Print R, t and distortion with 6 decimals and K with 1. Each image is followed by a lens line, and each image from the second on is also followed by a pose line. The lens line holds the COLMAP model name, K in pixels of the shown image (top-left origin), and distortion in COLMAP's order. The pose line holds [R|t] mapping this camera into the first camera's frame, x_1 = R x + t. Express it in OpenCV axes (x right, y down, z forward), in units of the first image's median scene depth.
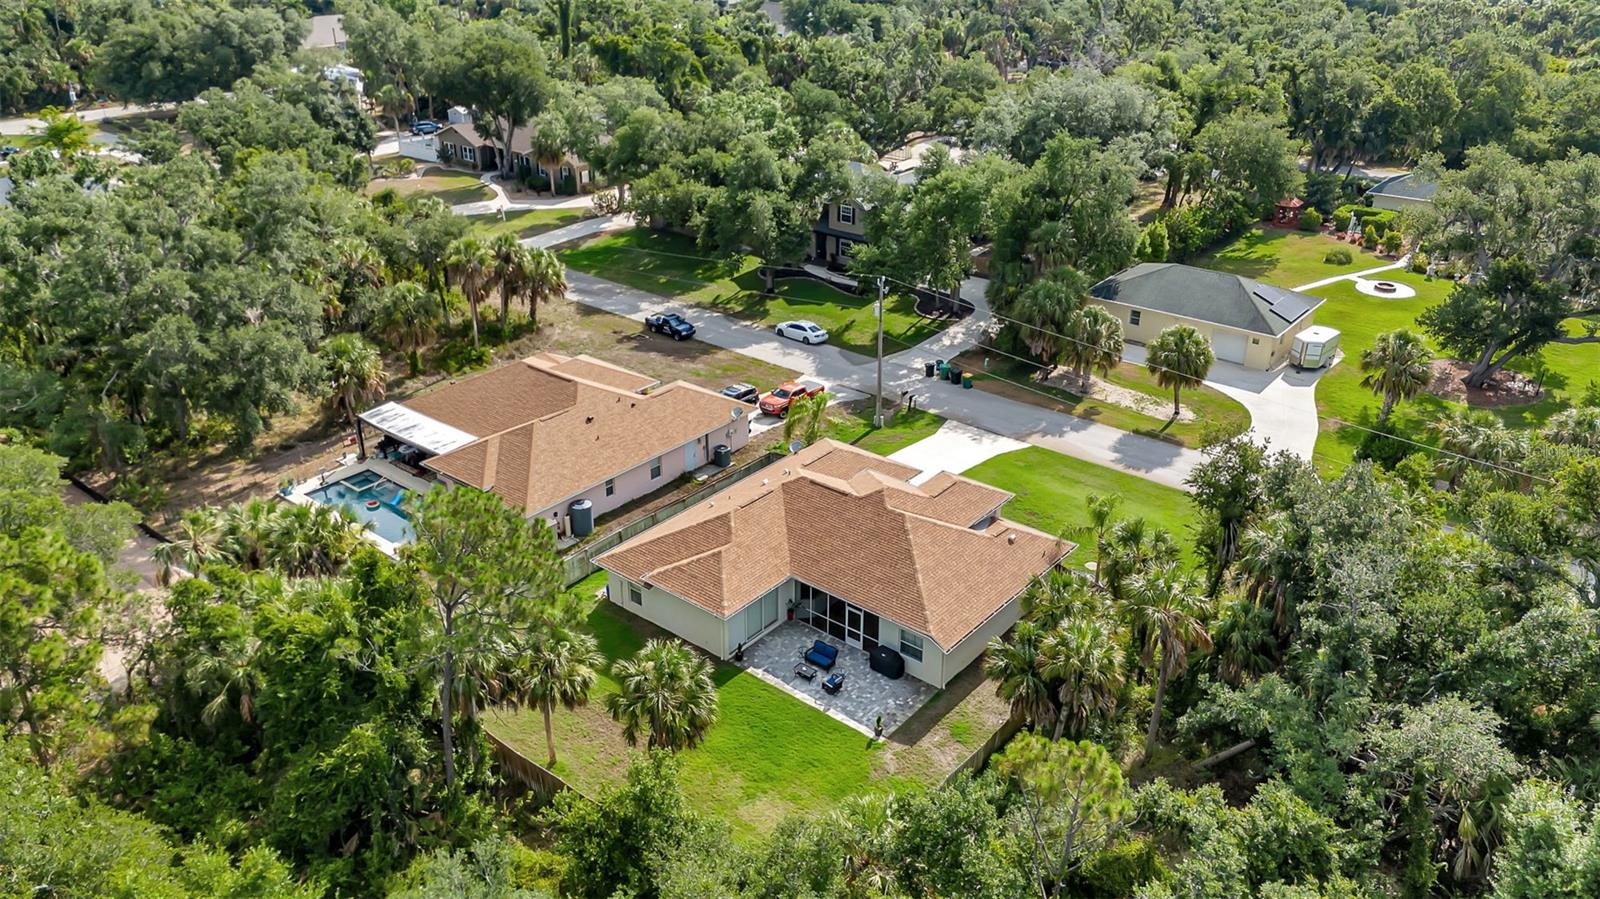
lens RADIAL K [[1192.7, 0, 801.3], [0, 1192.7, 437.7], [0, 0, 1]] dist [0.100284, -0.142768]
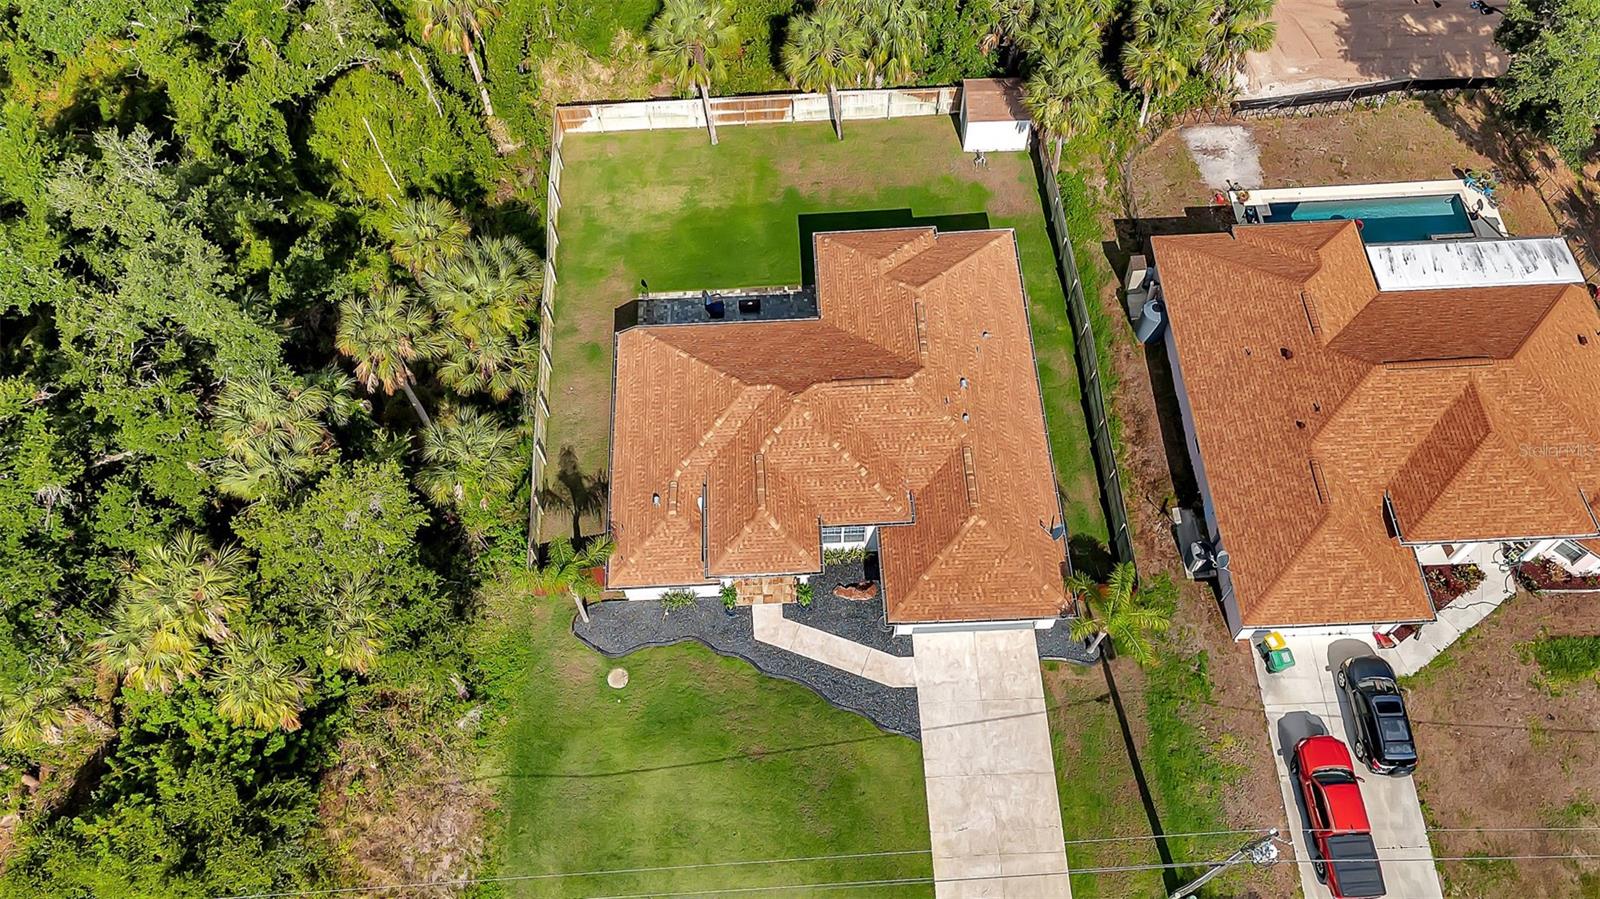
lens RADIAL K [[1253.2, 0, 796.7], [0, 1253.2, 443.7], [0, 0, 1]] dist [0.053592, -0.028258]
pose [[-0.748794, 0.577137, -0.325916, 0.325547], [-0.270298, 0.183078, 0.945210, -0.668490], [0.605183, 0.795862, 0.018911, 0.930476]]
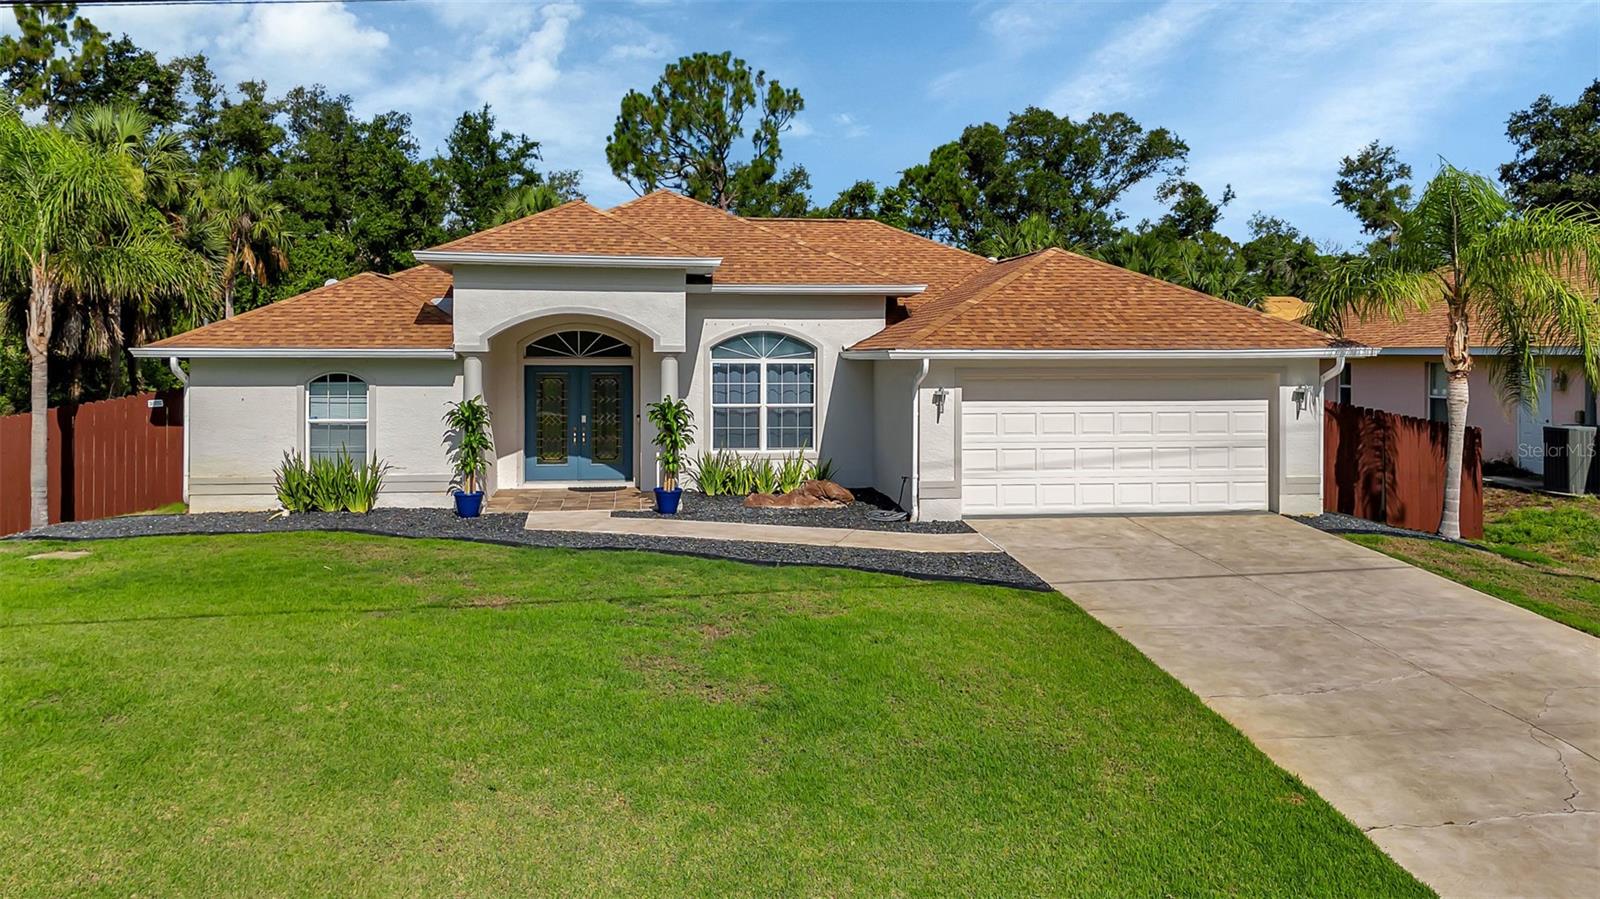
lens RADIAL K [[1240.5, 0, 797.0], [0, 1240.5, 360.1], [0, 0, 1]] dist [0.065826, -0.058681]
pose [[-0.688852, 0.000441, -0.724902, 0.317681], [-0.312286, 0.902268, 0.297304, -0.042327], [0.654187, 0.431175, -0.621392, 1.215112]]
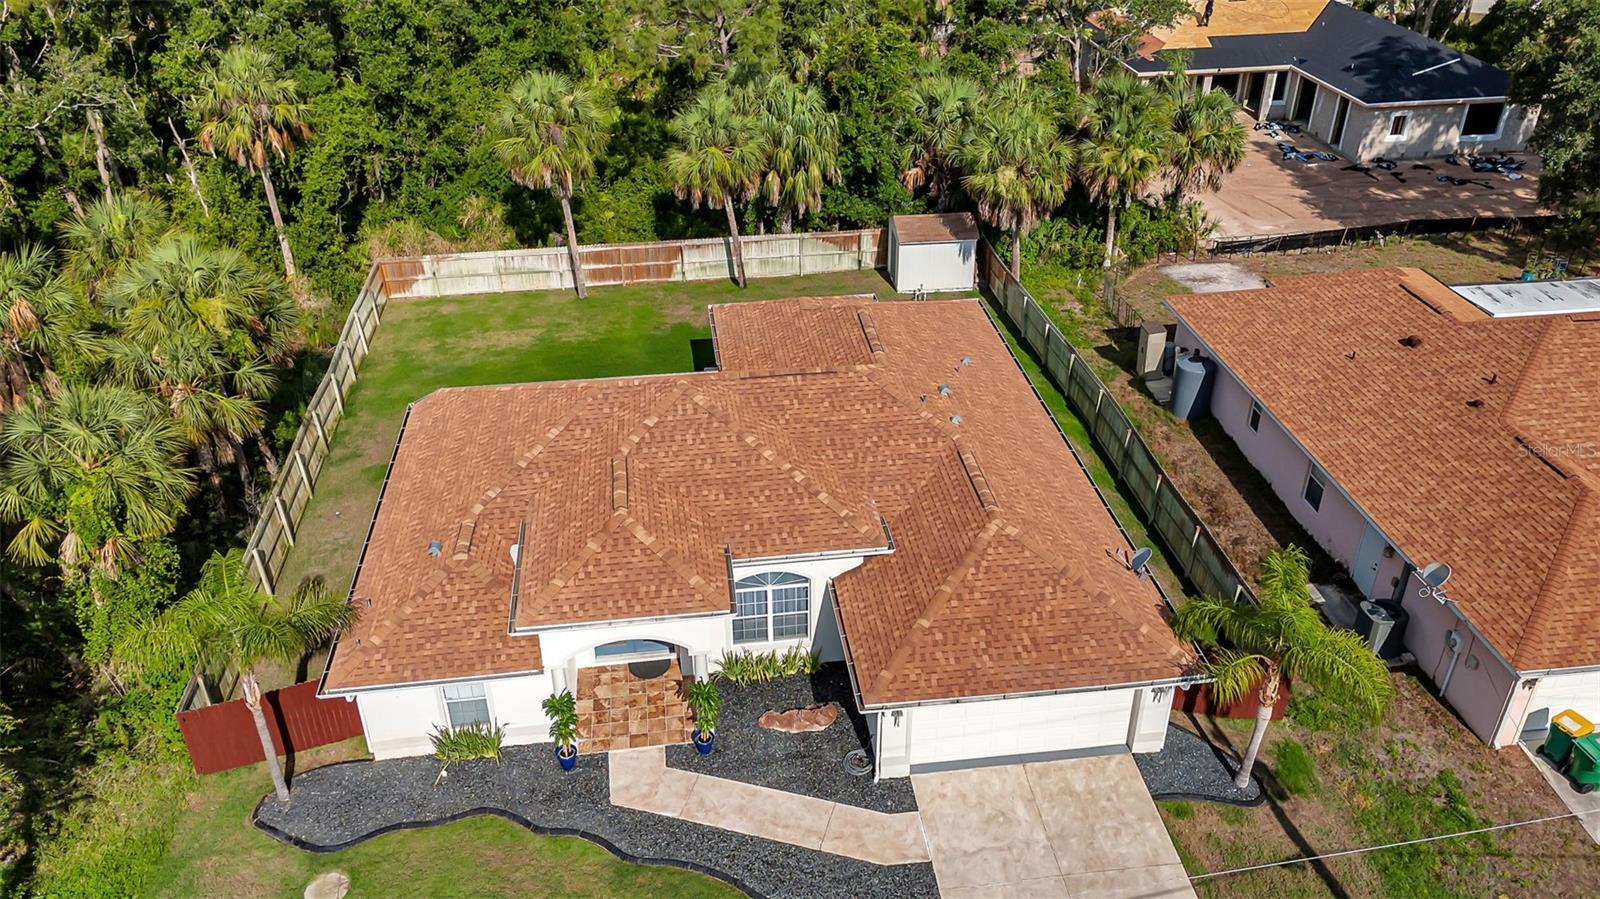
lens RADIAL K [[1200.0, 0, 800.0], [0, 1200.0, 449.5], [0, 0, 1]] dist [0.069786, -0.061926]
pose [[-0.690361, 0.377638, -0.617082, 0.317080], [-0.302892, 0.623730, 0.720567, -0.278218], [0.657007, 0.684361, -0.316215, 1.109436]]
